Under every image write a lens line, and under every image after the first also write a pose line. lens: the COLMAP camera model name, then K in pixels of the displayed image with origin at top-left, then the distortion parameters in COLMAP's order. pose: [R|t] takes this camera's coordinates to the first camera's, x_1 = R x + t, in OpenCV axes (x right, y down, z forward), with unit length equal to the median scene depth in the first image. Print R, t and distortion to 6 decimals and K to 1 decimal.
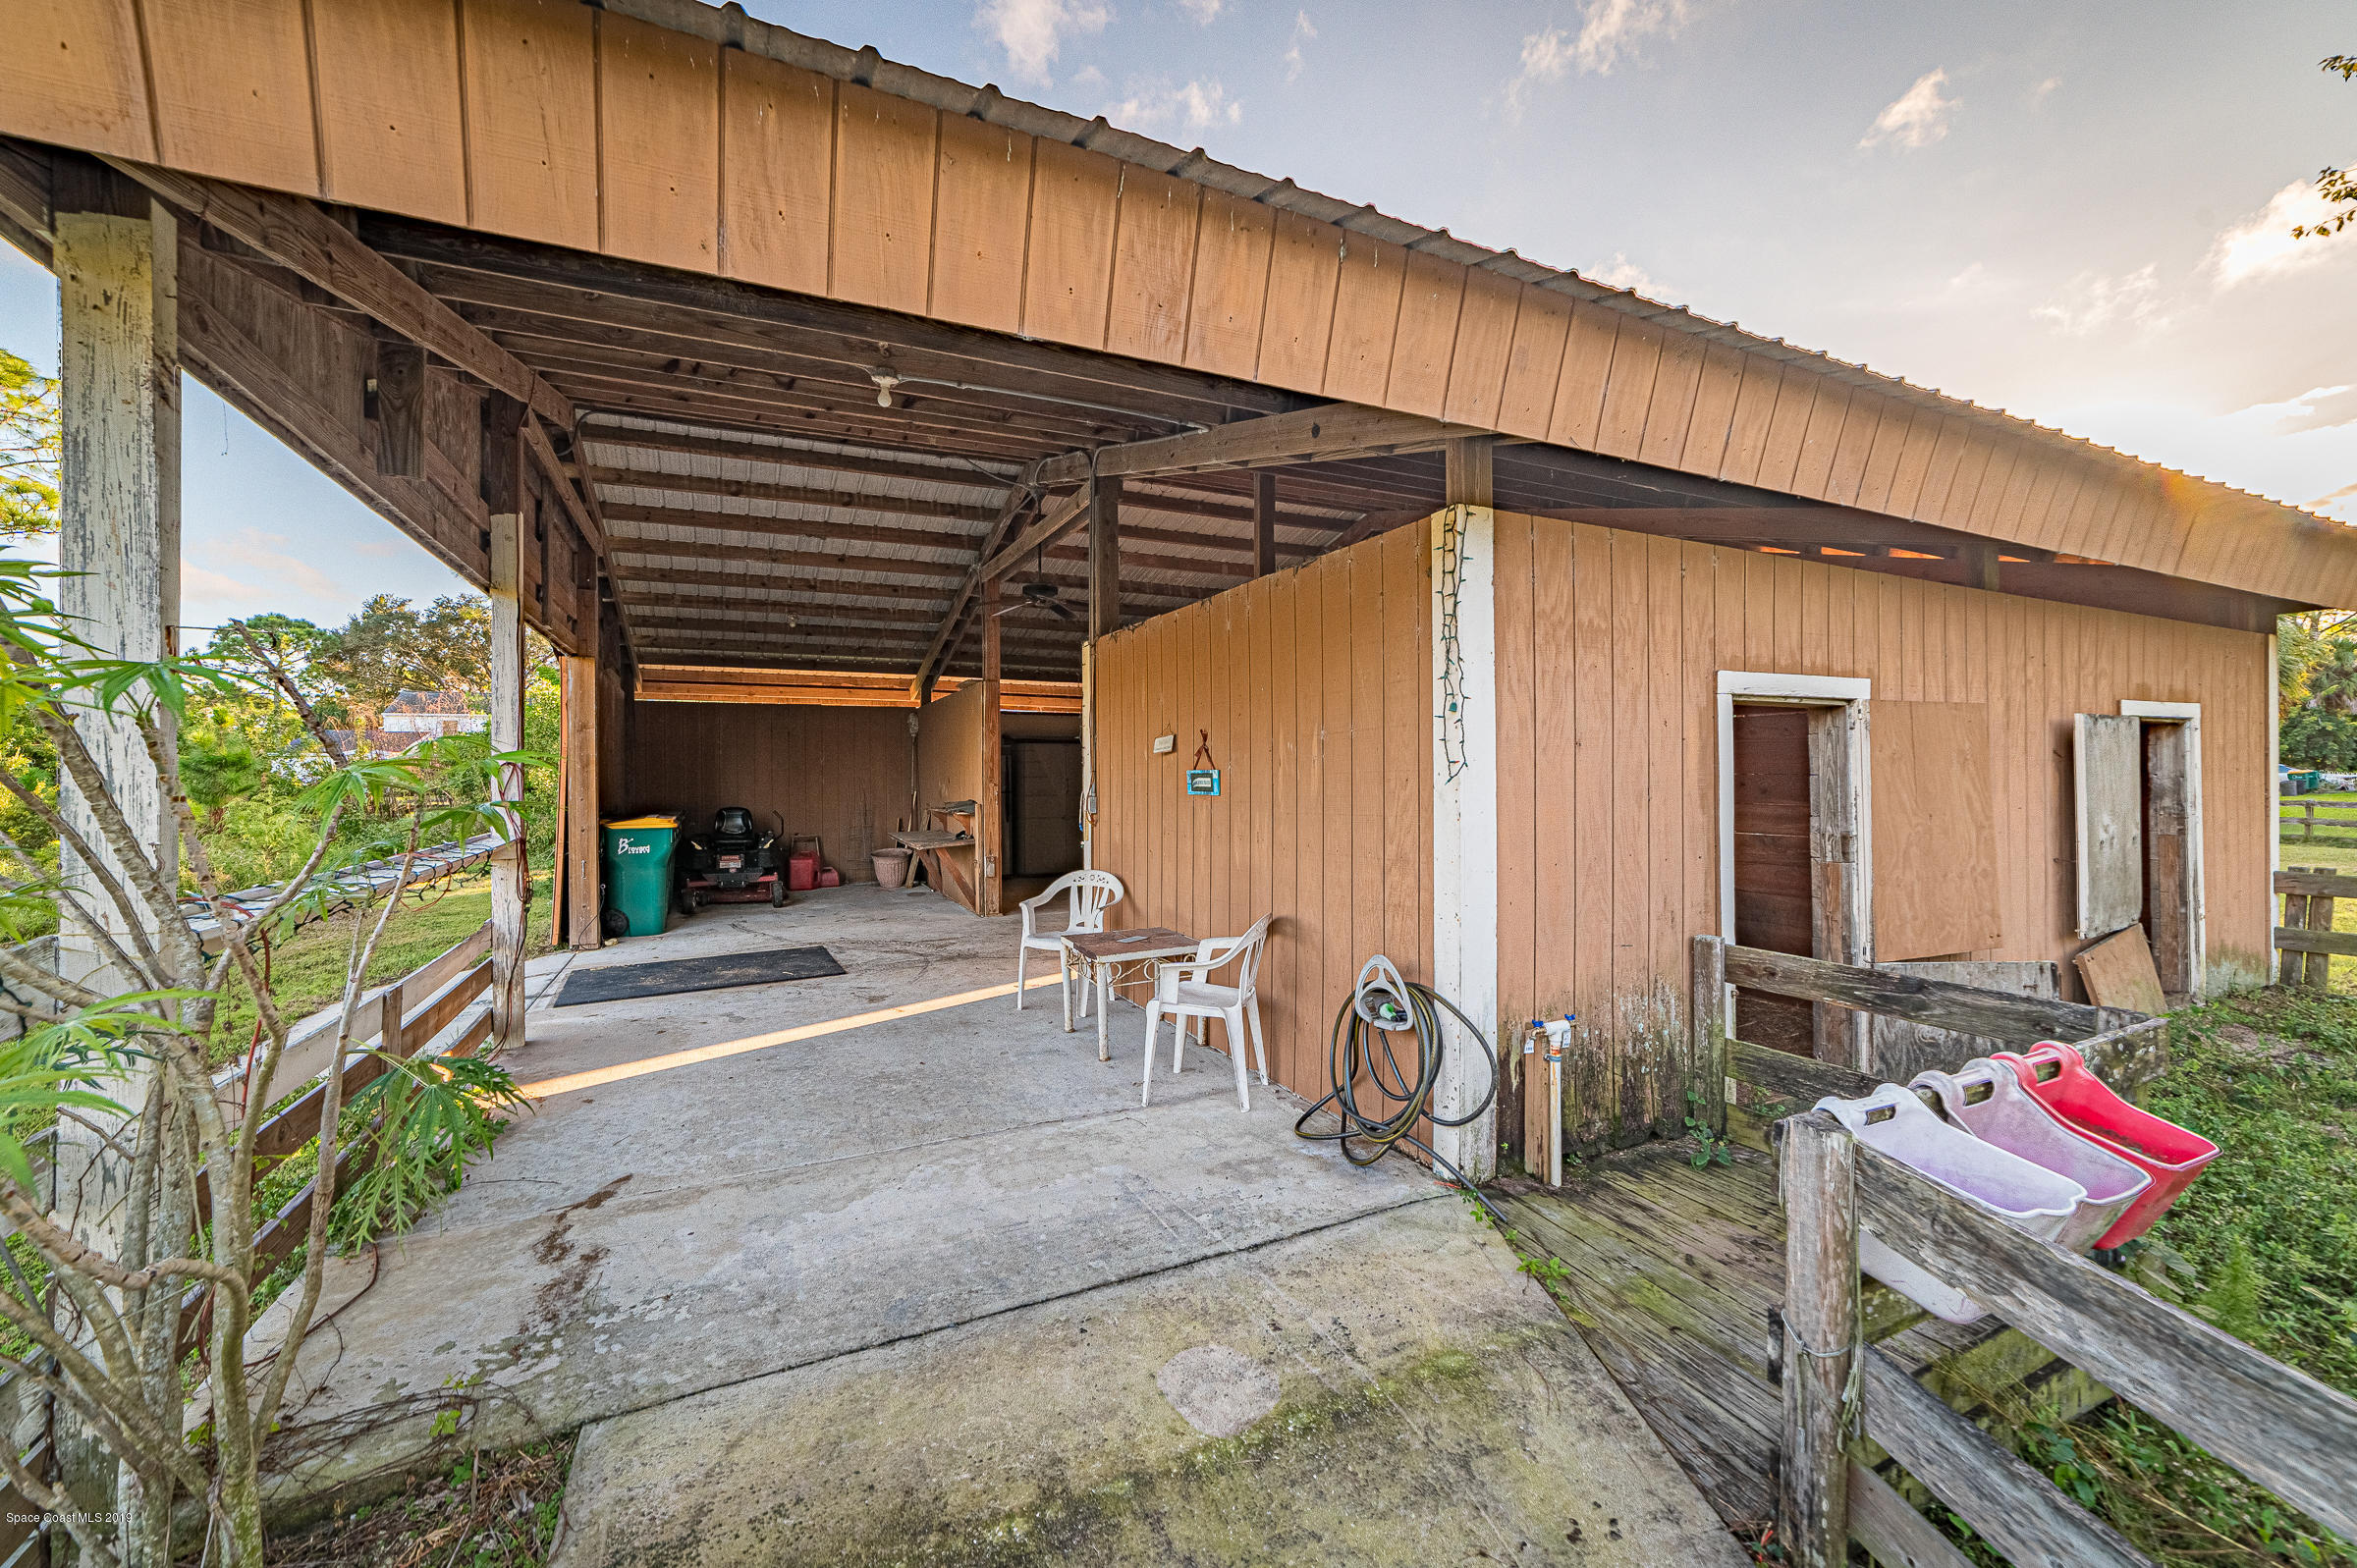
lens RADIAL K [[924.7, 0, 1178.5], [0, 924.7, 784.0], [0, 0, 1]] dist [-0.019673, 0.007020]
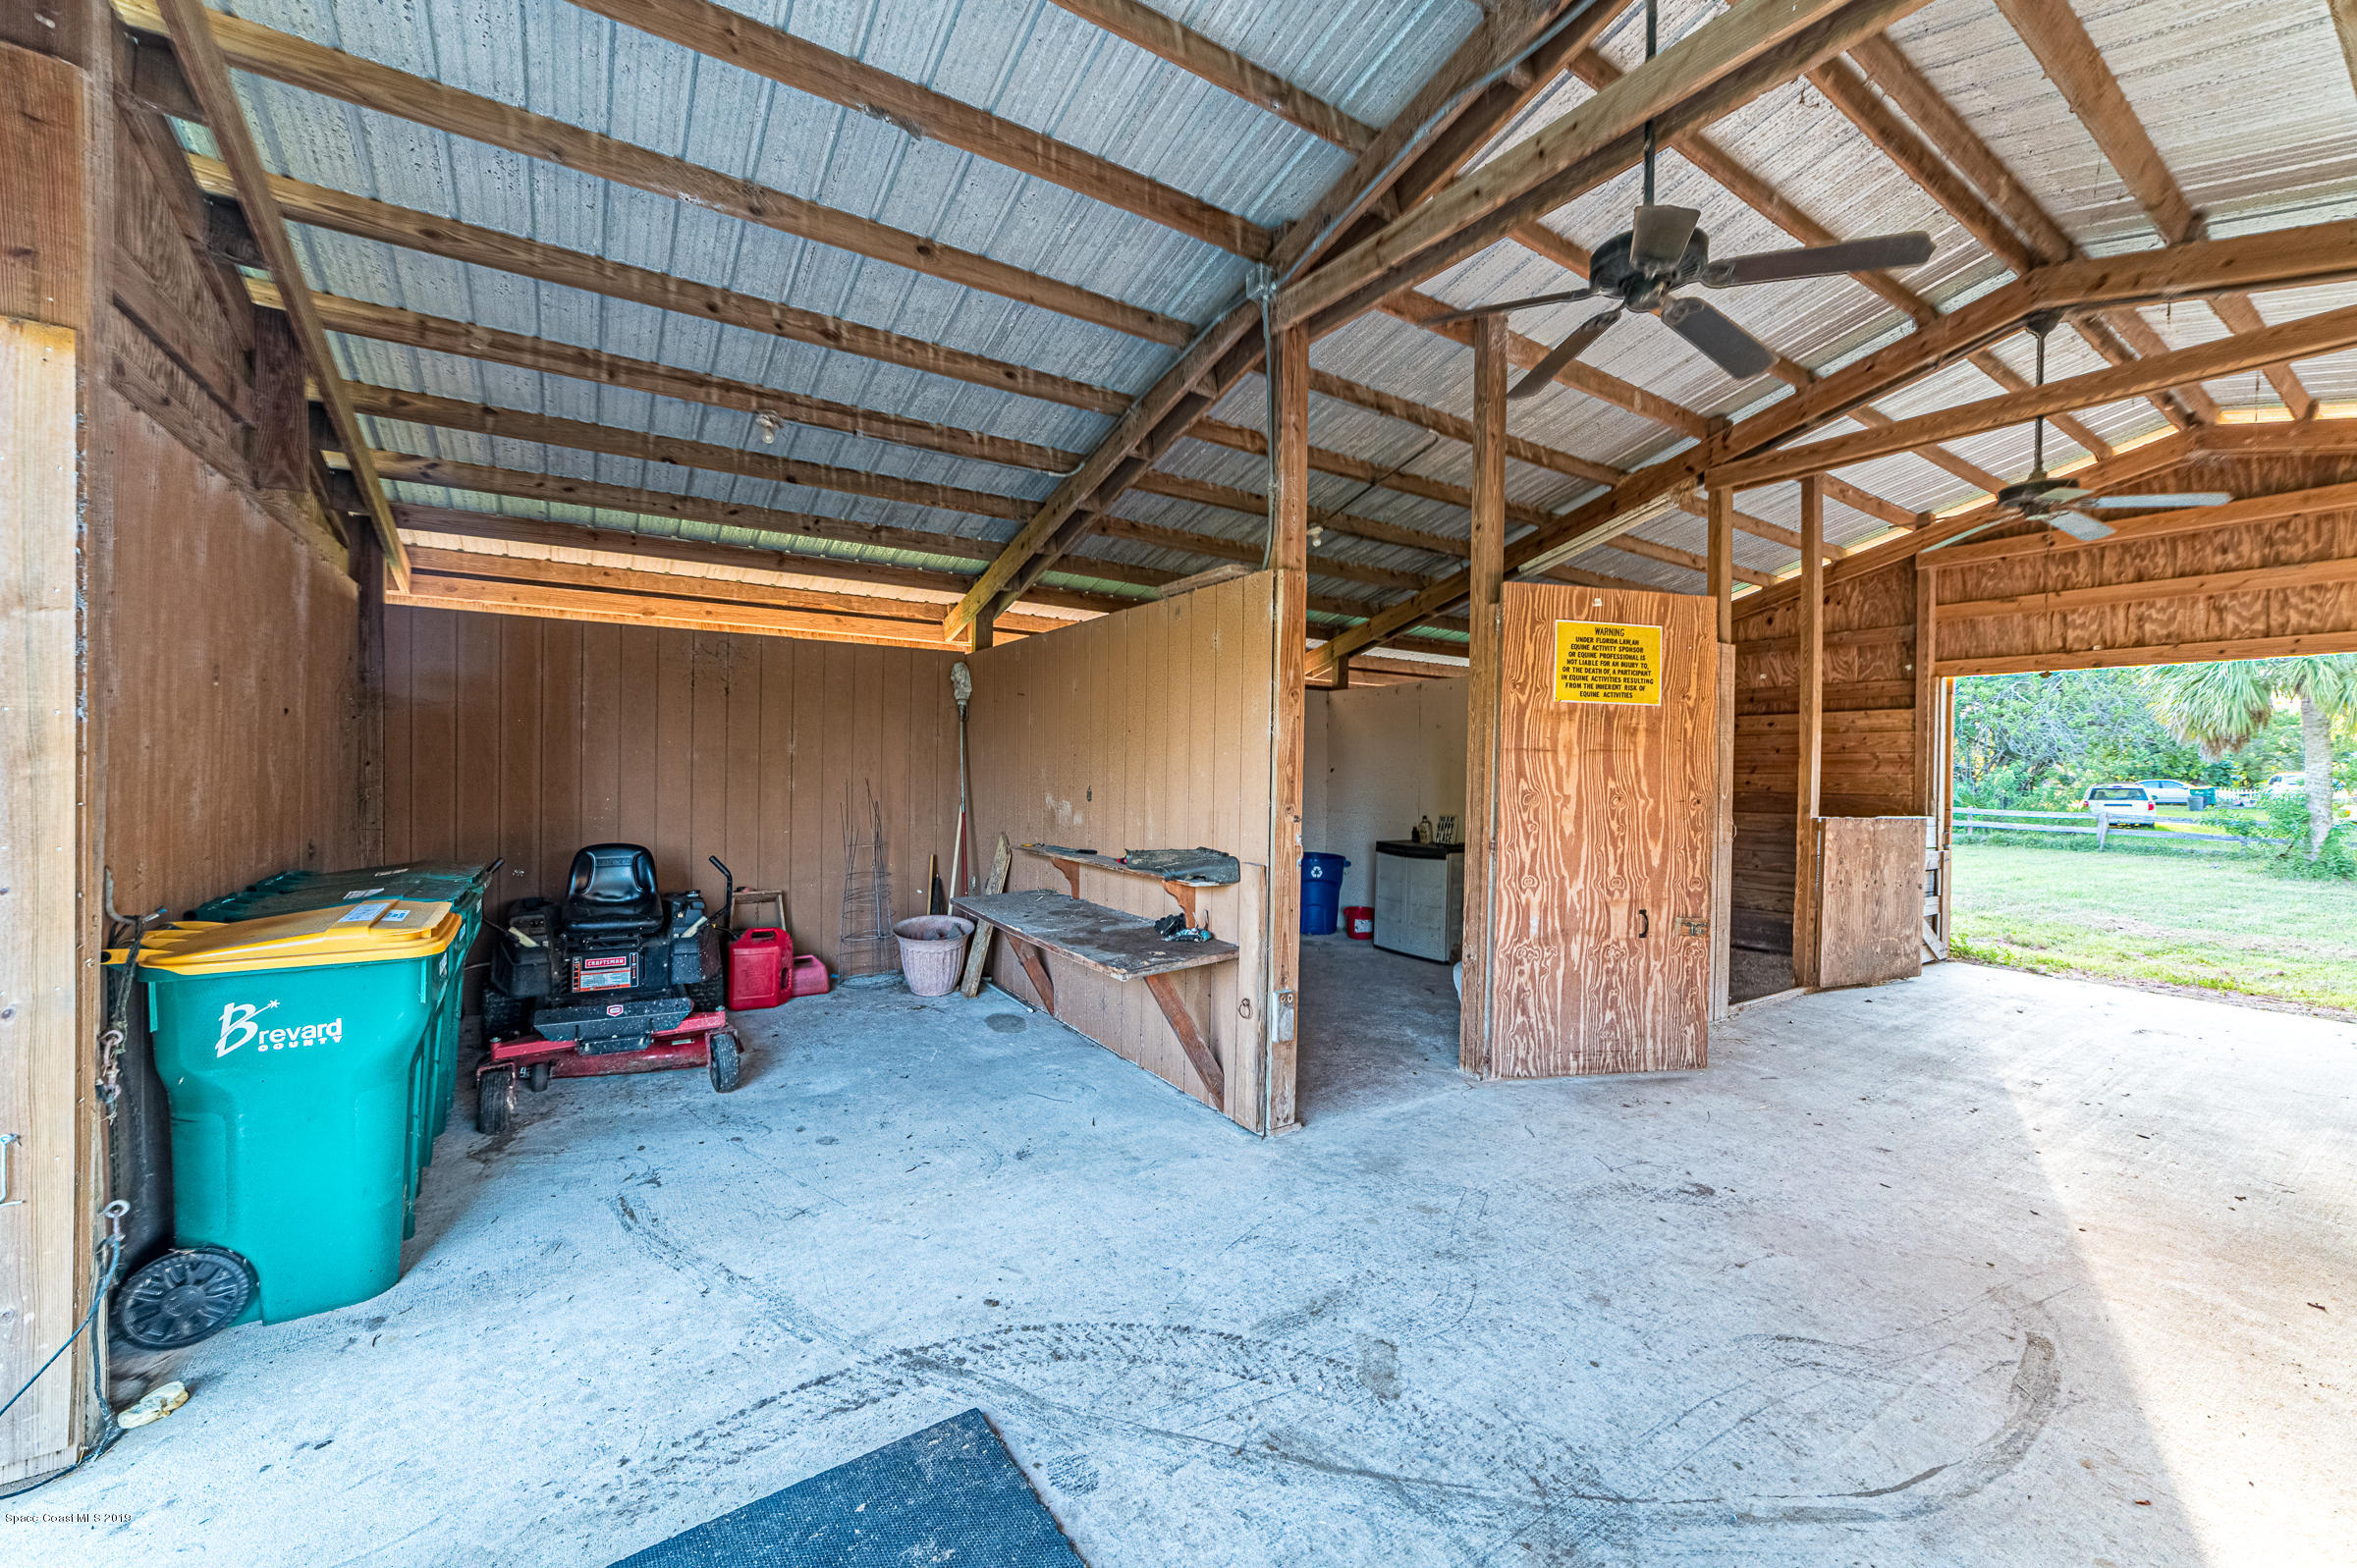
lens RADIAL K [[912.2, 0, 1180.6], [0, 912.2, 773.6], [0, 0, 1]] dist [-0.013536, 0.007309]
pose [[0.990900, 0.022480, 0.132707, -0.264585], [-0.022975, 0.999734, 0.002196, -0.017096], [-0.132623, -0.005225, 0.991153, 0.515898]]
